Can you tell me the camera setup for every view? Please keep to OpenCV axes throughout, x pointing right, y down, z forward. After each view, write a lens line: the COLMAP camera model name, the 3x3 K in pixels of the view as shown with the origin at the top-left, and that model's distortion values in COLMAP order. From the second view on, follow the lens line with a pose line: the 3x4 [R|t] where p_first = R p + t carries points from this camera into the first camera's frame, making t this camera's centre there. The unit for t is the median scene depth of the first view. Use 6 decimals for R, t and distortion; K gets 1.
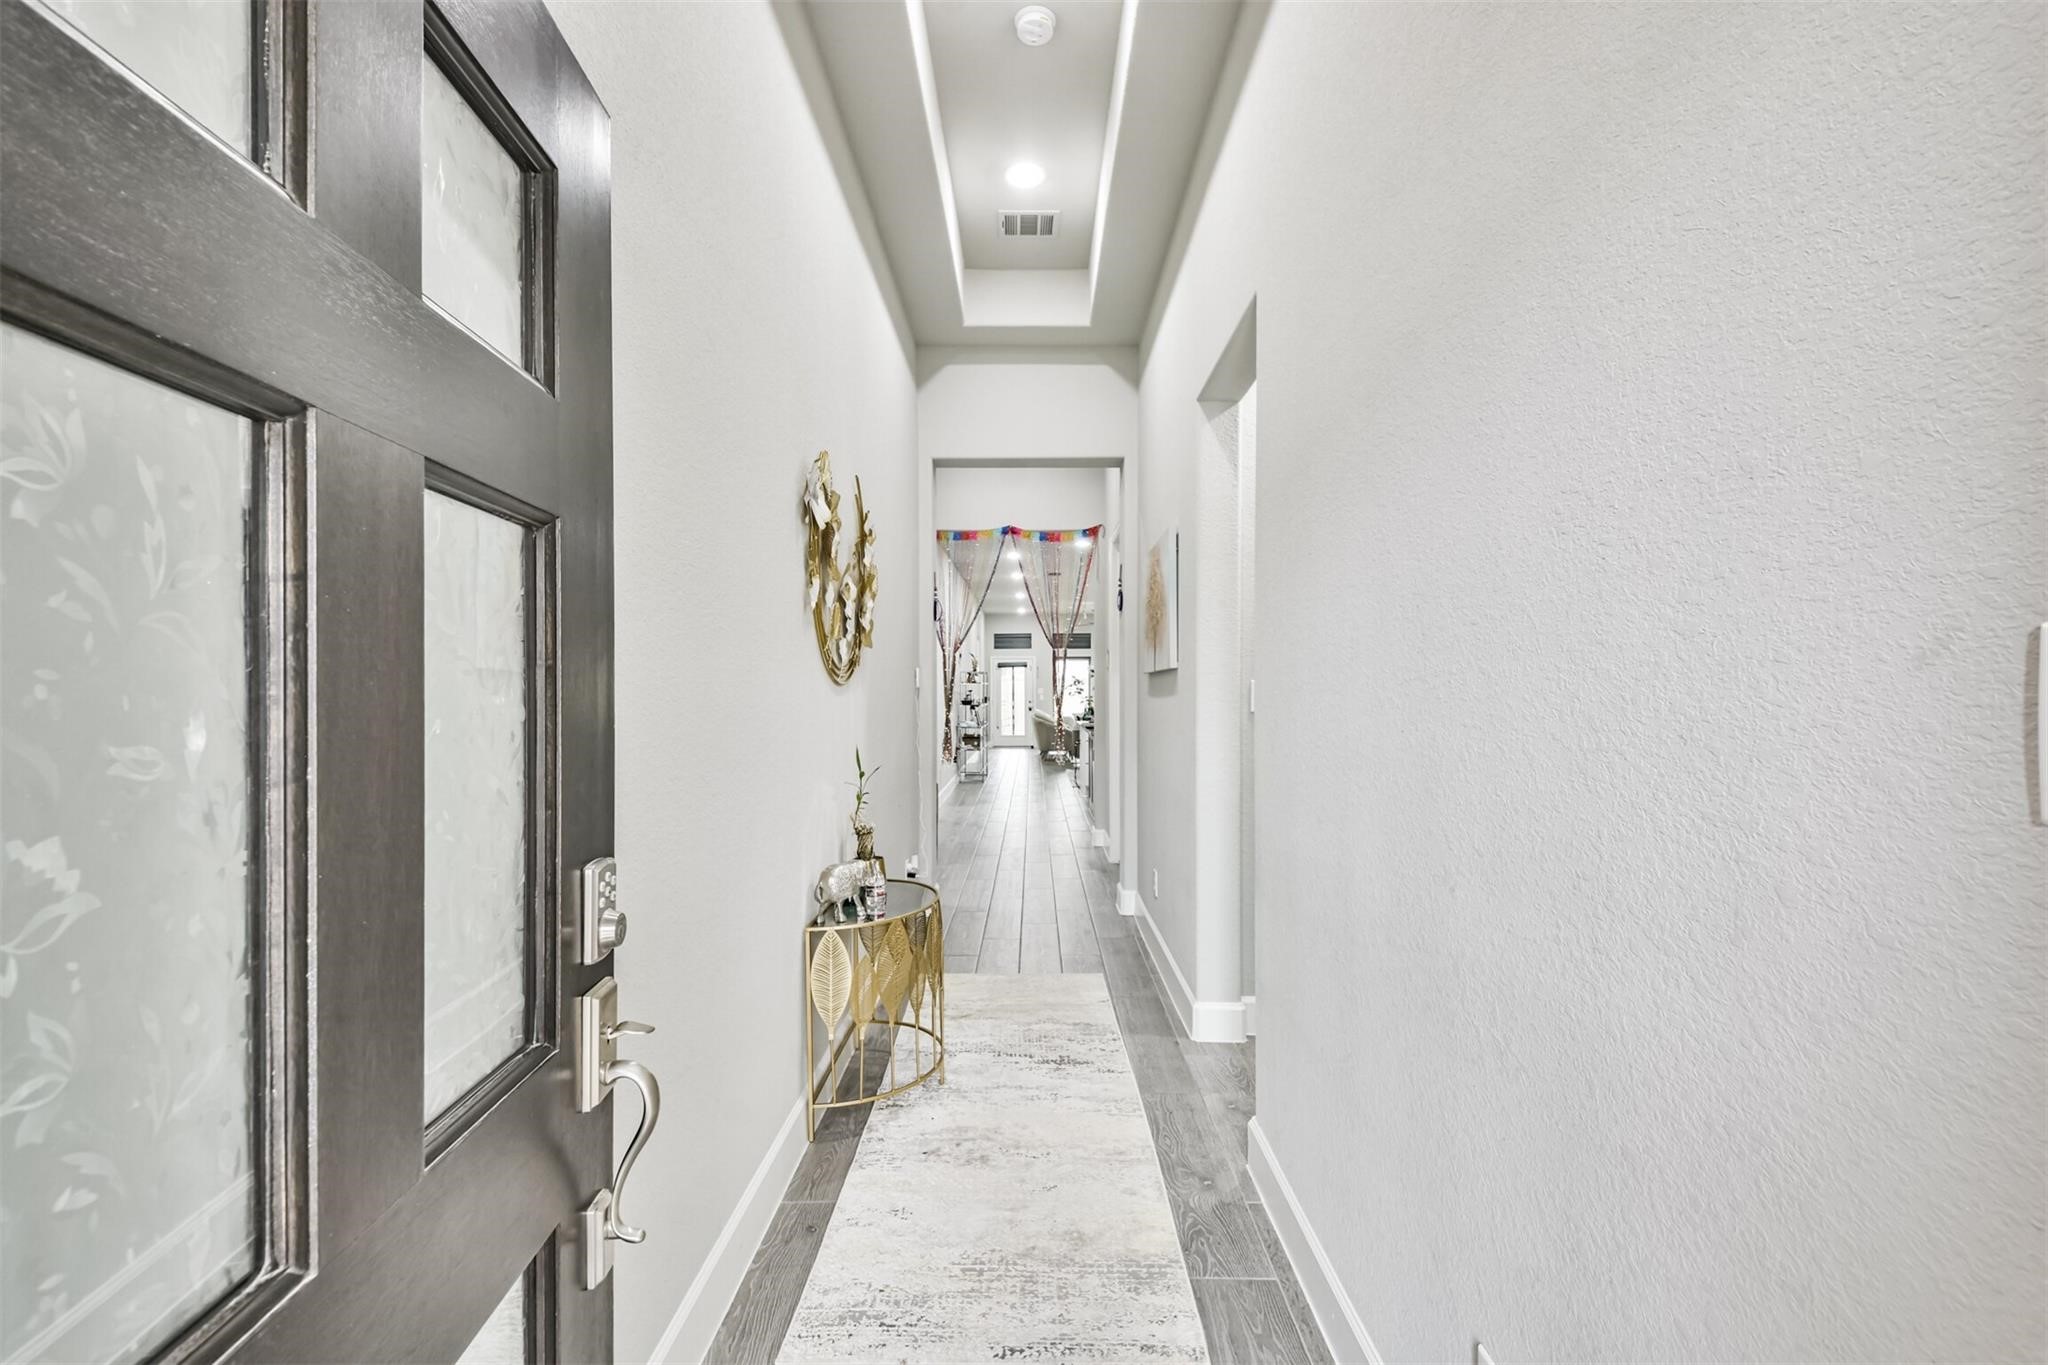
lens RADIAL K [[891.0, 0, 1025.1], [0, 891.0, 687.8], [0, 0, 1]] dist [0.031672, -0.016062]
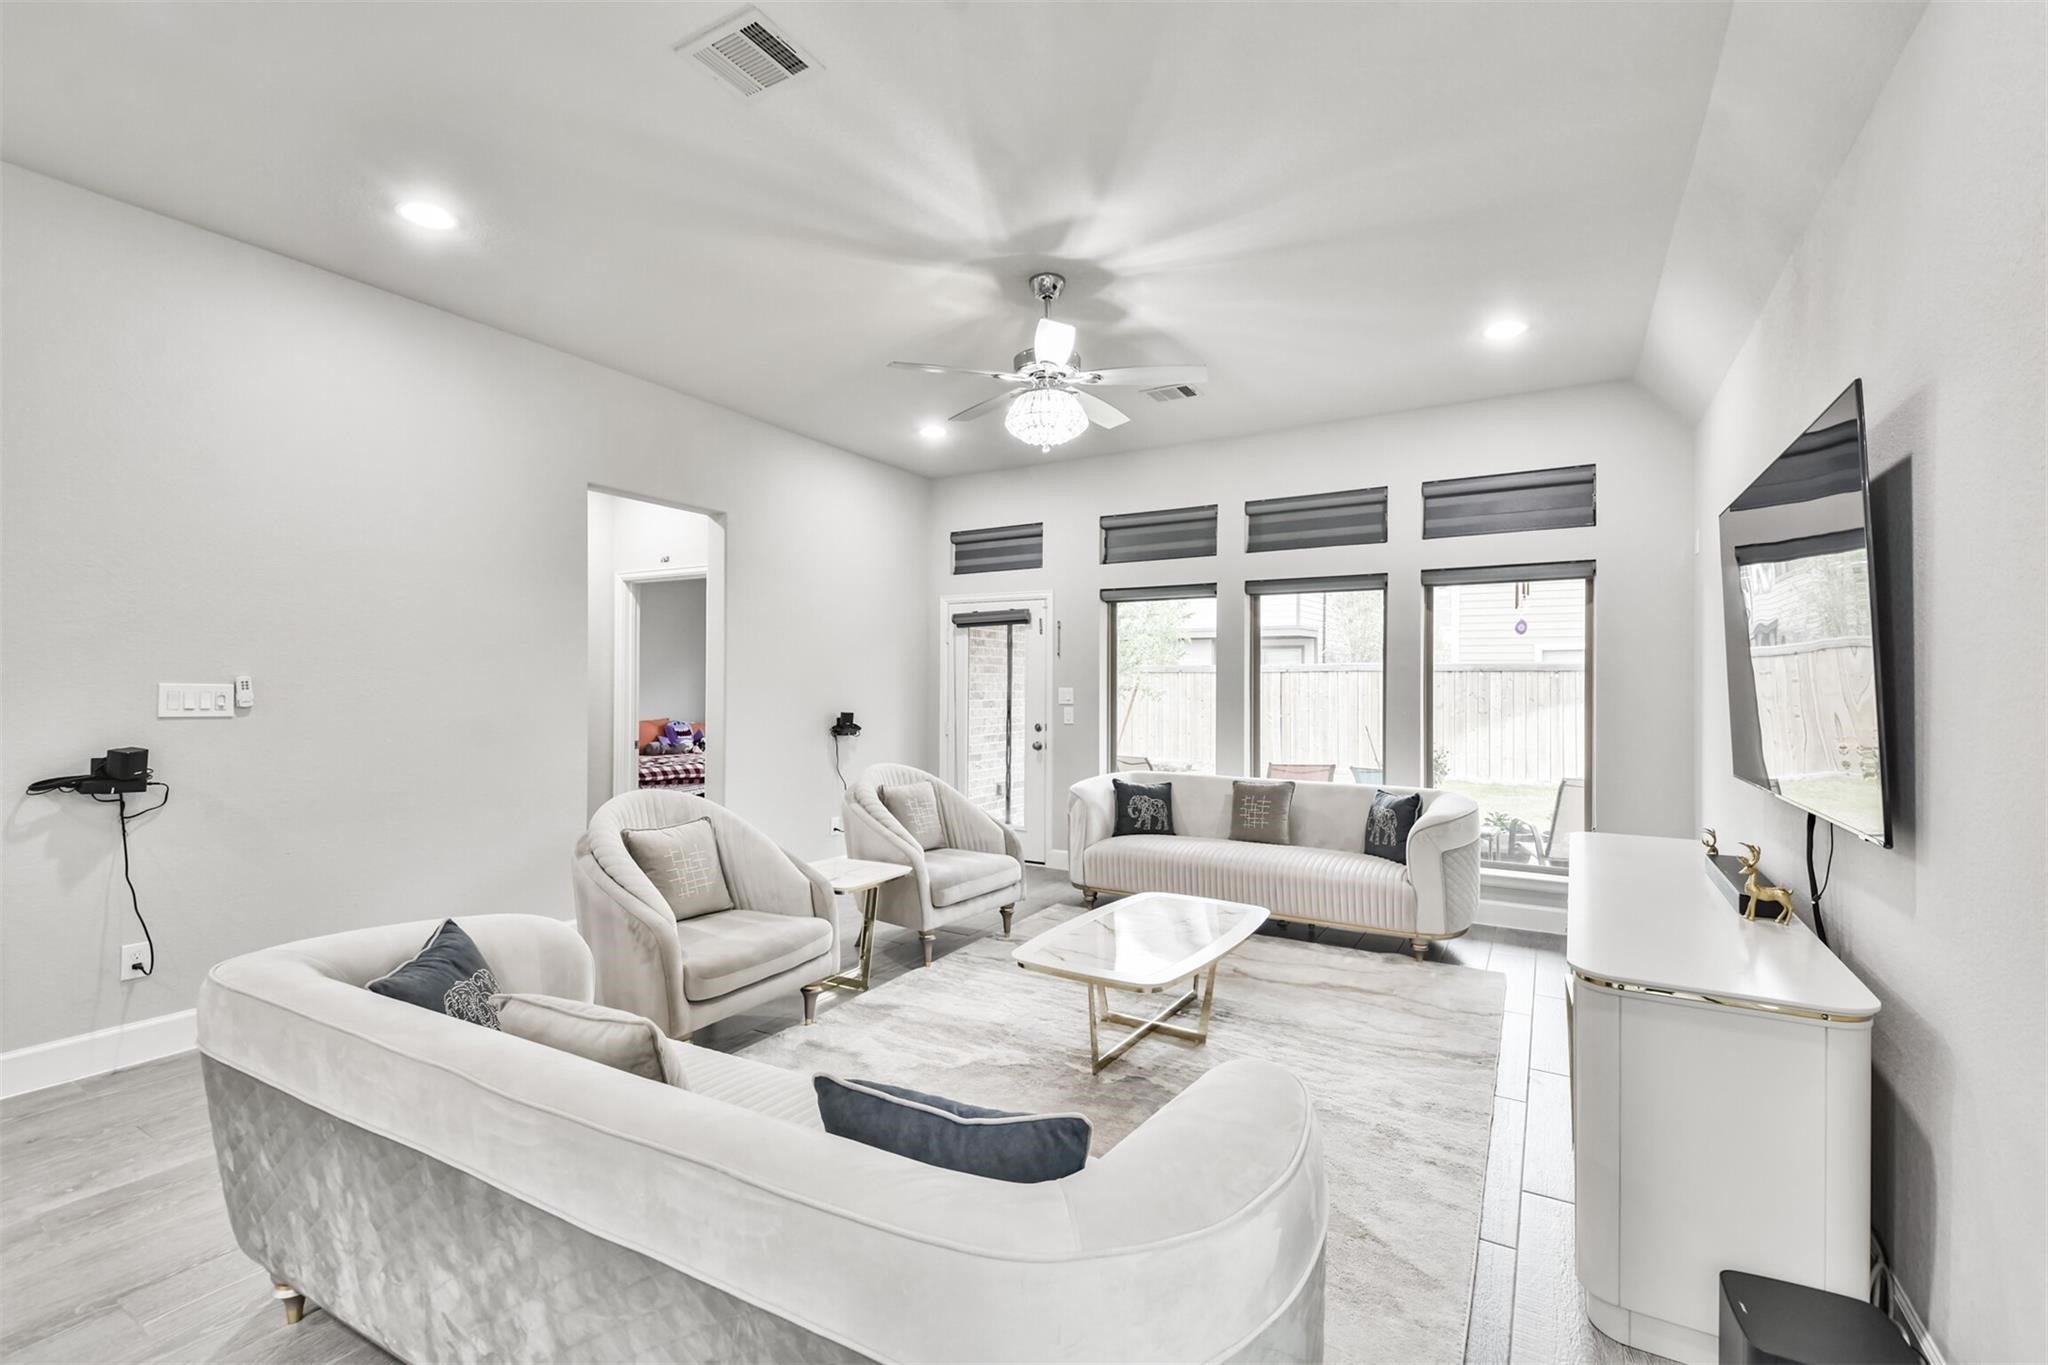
lens RADIAL K [[891.0, 0, 1029.8], [0, 891.0, 692.7], [0, 0, 1]] dist [0.031672, -0.016062]
pose [[0.872965, 0.010242, -0.487676, 0.164529], [-0.006768, 0.999938, 0.008885, -0.000772], [0.487736, -0.004456, 0.872980, 0.711311]]
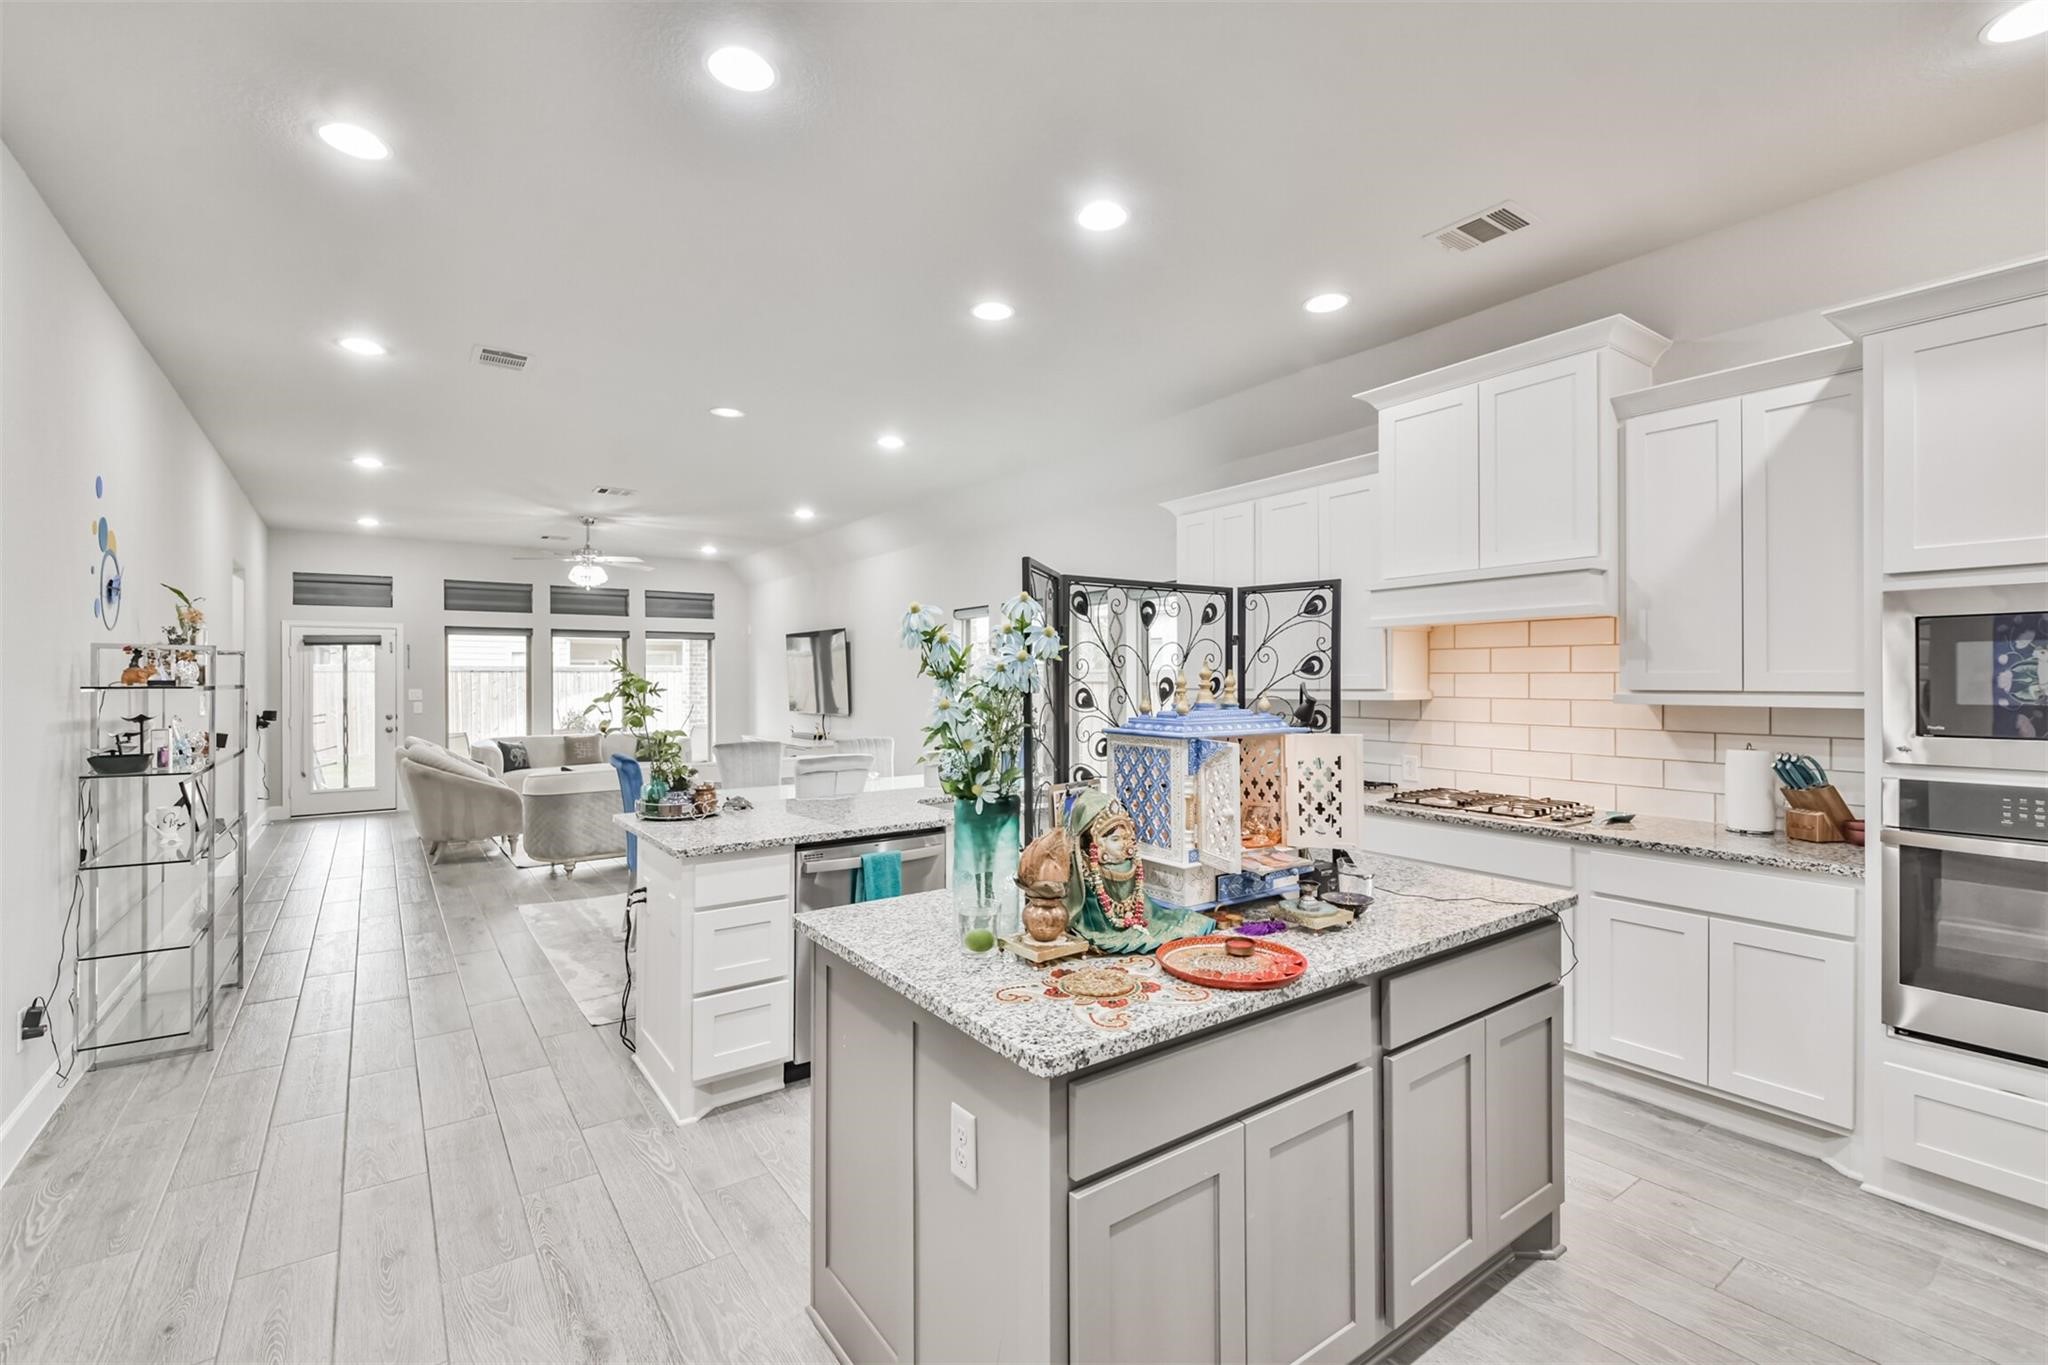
lens RADIAL K [[891.0, 0, 1032.2], [0, 891.0, 678.0], [0, 0, 1]] dist [0.031672, -0.016062]
pose [[0.800652, 0.001227, 0.599128, -0.008323], [0.000033, 0.999998, -0.002093, -0.004906], [-0.599130, 0.001695, 0.800650, 0.398415]]
